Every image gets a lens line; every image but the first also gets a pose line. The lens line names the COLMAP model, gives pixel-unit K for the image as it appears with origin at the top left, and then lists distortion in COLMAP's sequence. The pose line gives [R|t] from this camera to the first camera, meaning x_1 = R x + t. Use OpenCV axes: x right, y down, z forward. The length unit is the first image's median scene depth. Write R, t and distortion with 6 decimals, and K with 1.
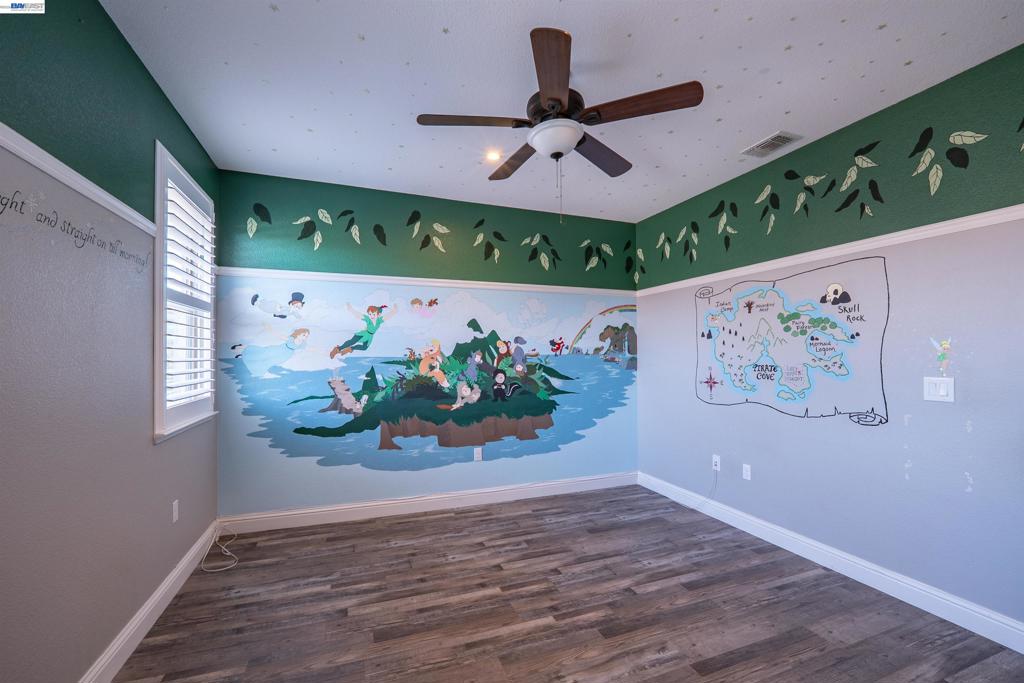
lens RADIAL K [[416.9, 0, 519.6], [0, 416.9, 347.0], [0, 0, 1]] dist [-0.027865, 0.005534]
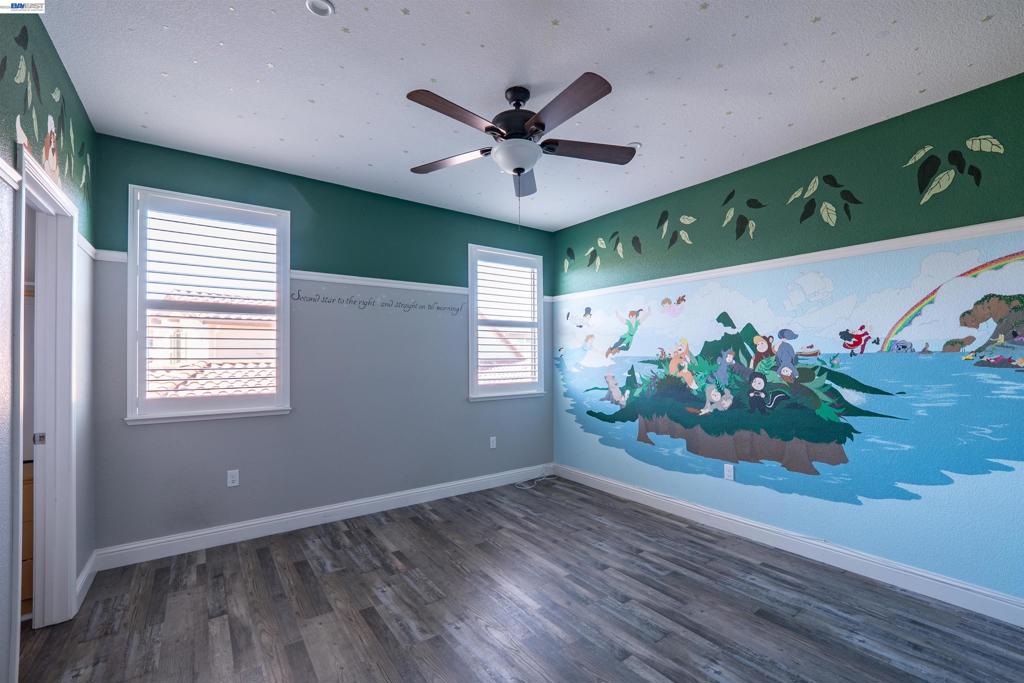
lens RADIAL K [[416.9, 0, 519.6], [0, 416.9, 347.0], [0, 0, 1]] dist [-0.027865, 0.005534]
pose [[0.299779, -0.019547, -0.953808, 0.590778], [0.023131, 0.999645, -0.013216, 0.005902], [0.953728, -0.018101, 0.300125, 0.357867]]
